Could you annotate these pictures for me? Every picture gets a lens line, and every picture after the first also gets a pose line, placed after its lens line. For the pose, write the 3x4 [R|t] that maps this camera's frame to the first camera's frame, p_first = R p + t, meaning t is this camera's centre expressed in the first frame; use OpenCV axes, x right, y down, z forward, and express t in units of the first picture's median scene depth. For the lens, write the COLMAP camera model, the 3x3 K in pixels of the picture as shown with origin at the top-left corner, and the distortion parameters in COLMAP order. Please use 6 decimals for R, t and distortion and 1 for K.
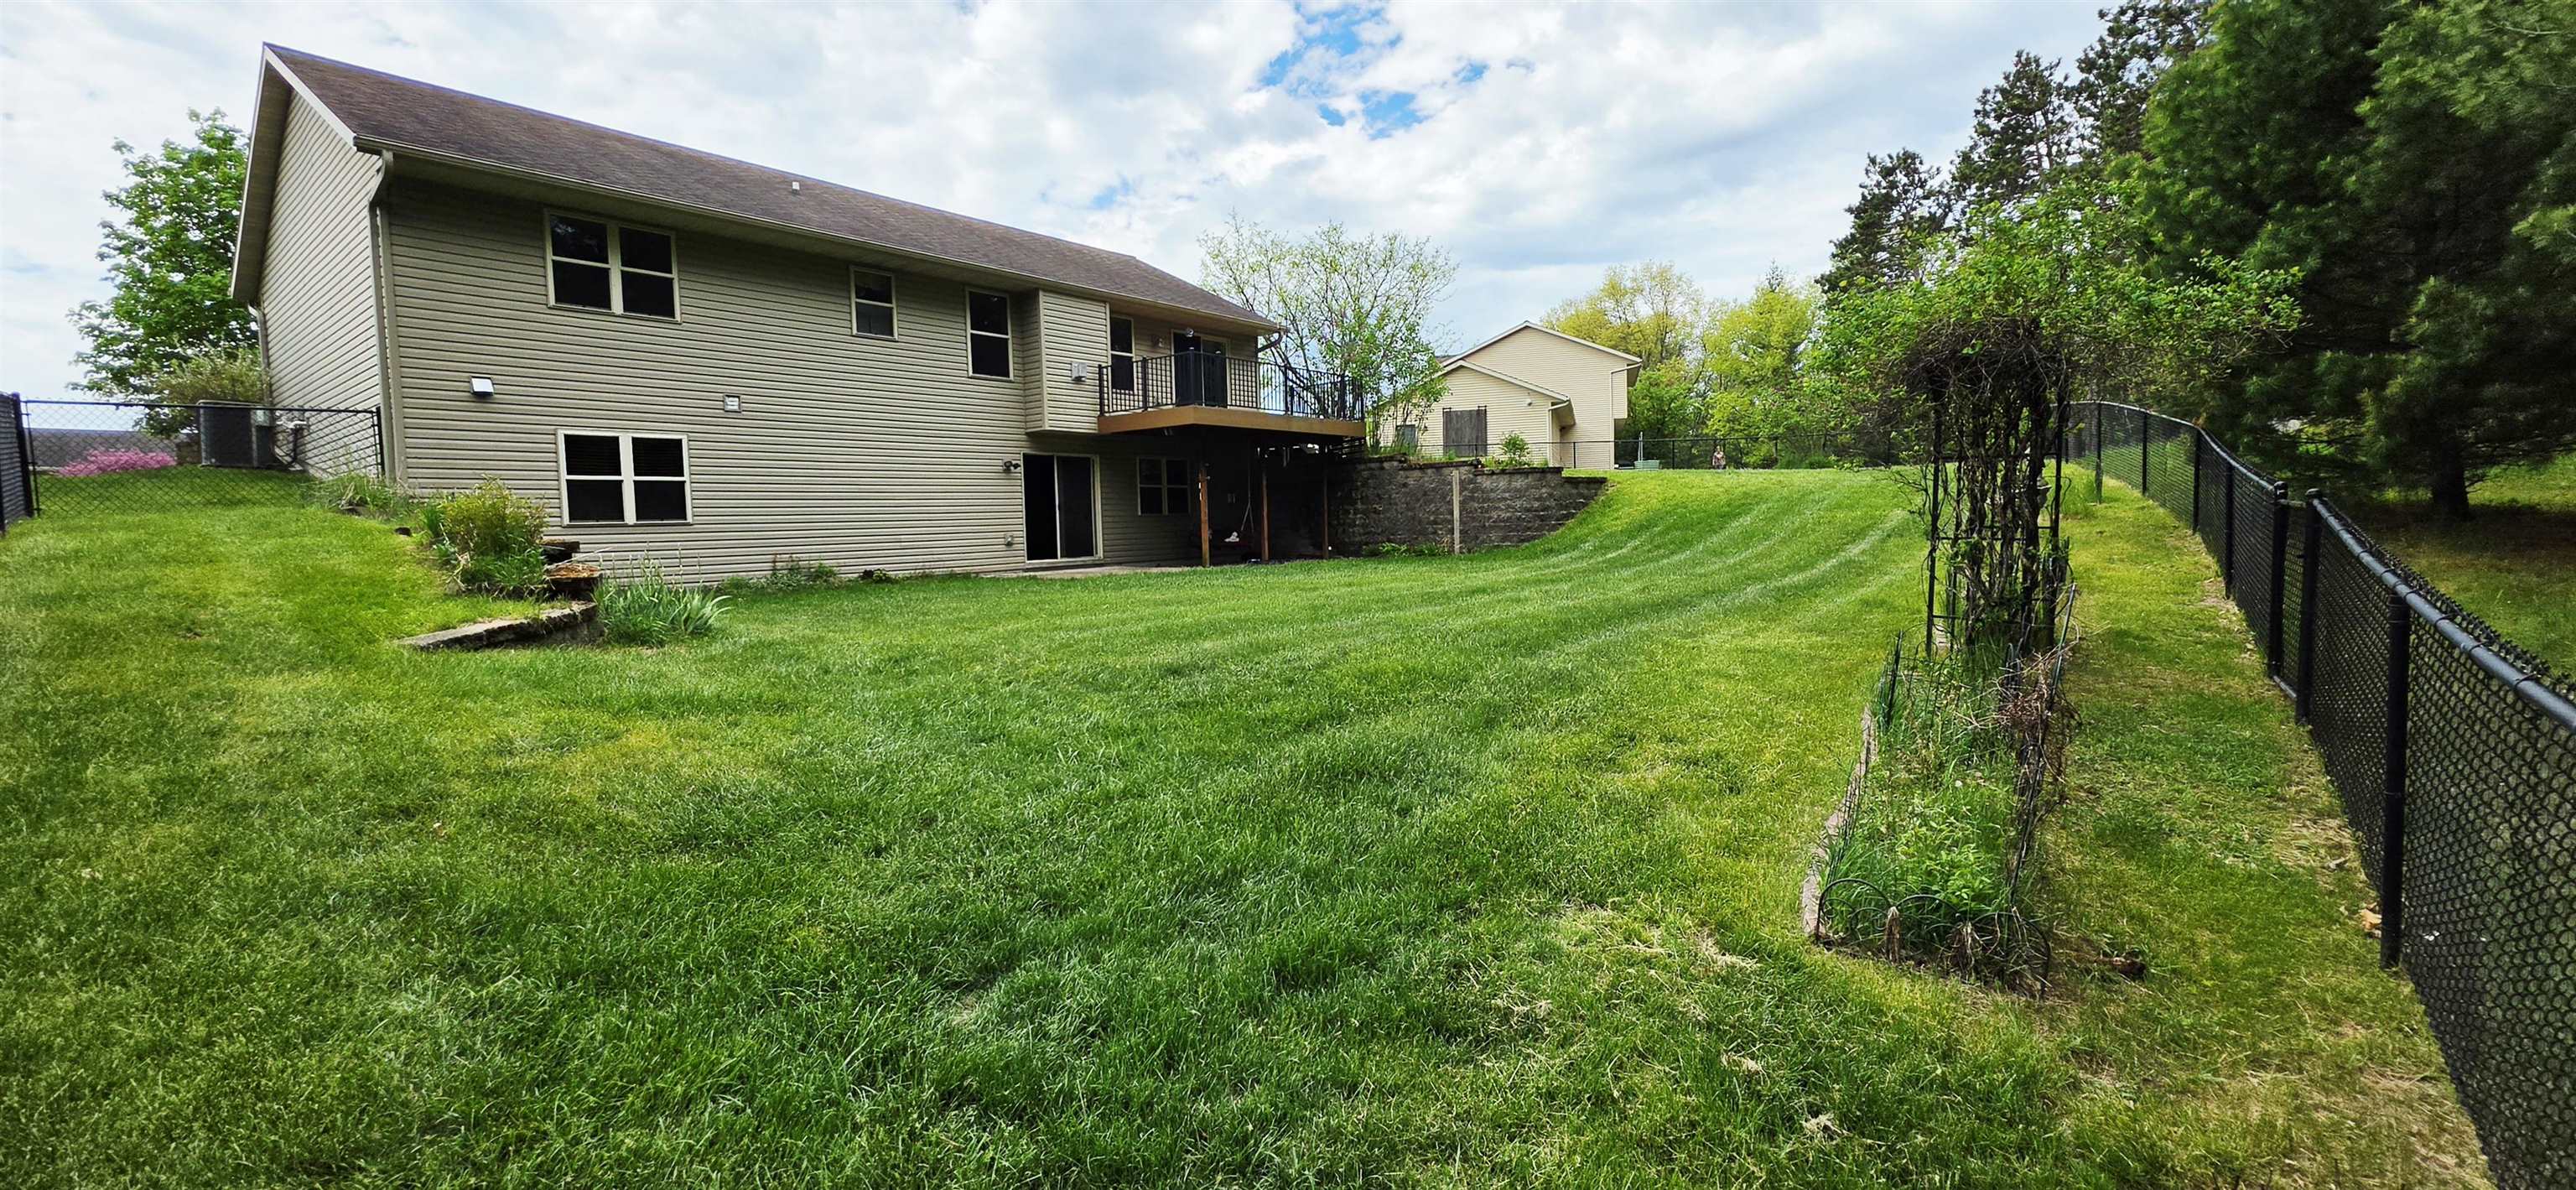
lens RADIAL K [[1024.9, 0, 1288.0], [0, 1024.9, 595.0], [0, 0, 1]] dist [-0.006722, 0.000012]
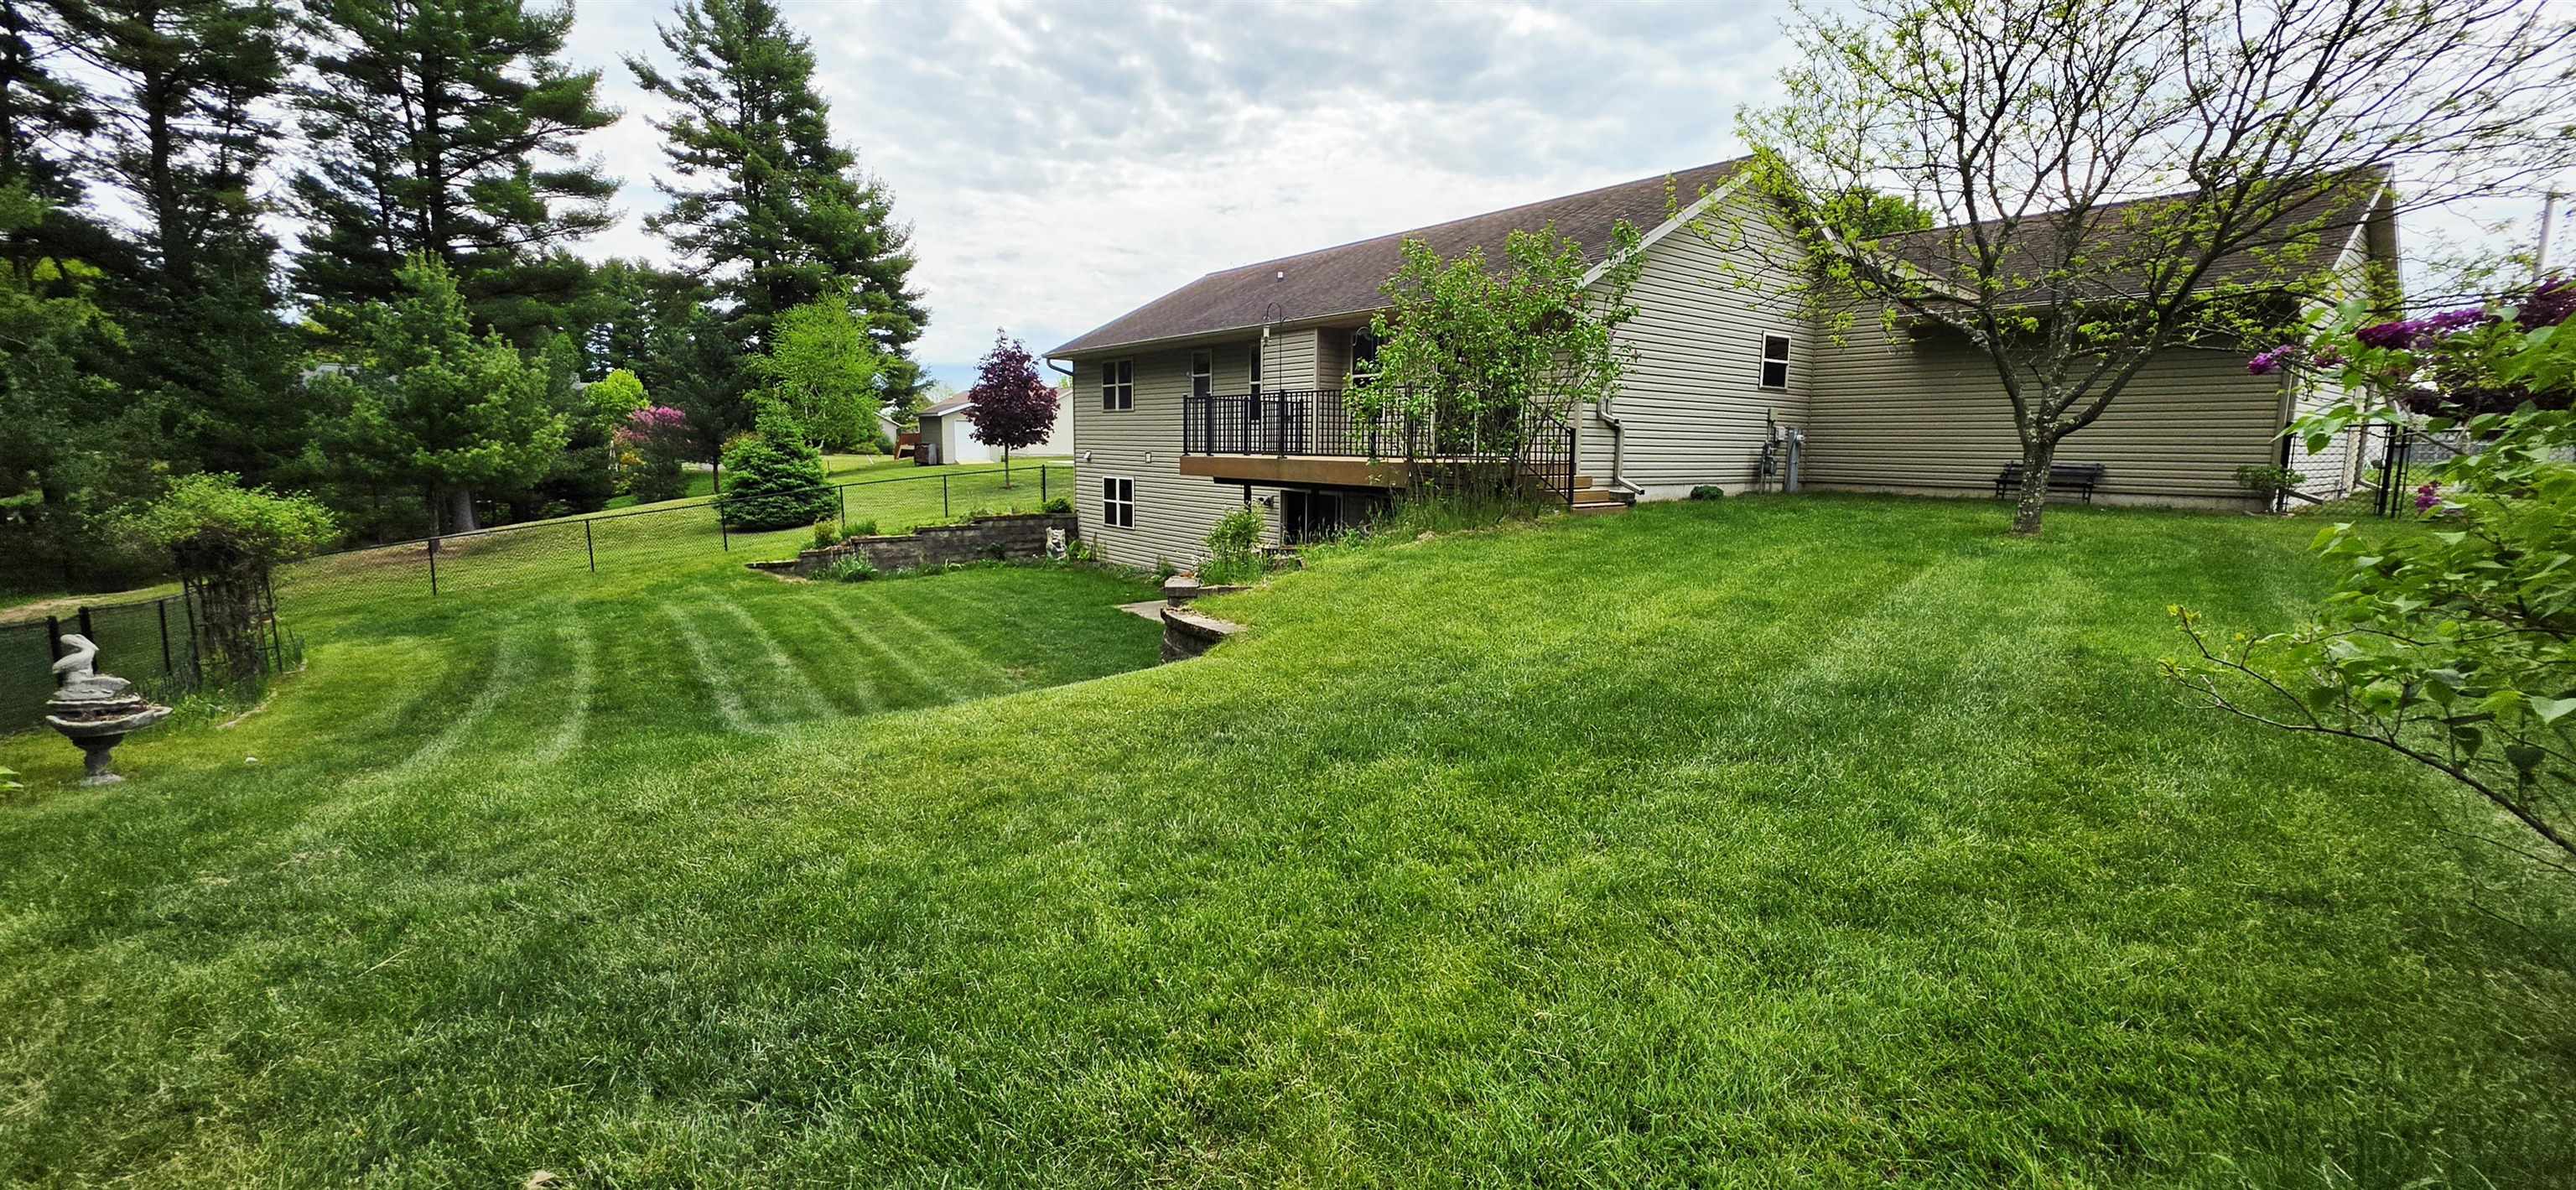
lens RADIAL K [[1024.9, 0, 1288.0], [0, 1024.9, 595.0], [0, 0, 1]] dist [-0.006722, 0.000012]
pose [[-0.236403, 0.167883, -0.957042, 0.766815], [-0.072439, 0.979174, 0.189660, -0.233780], [0.968951, 0.114164, -0.219319, 1.256086]]
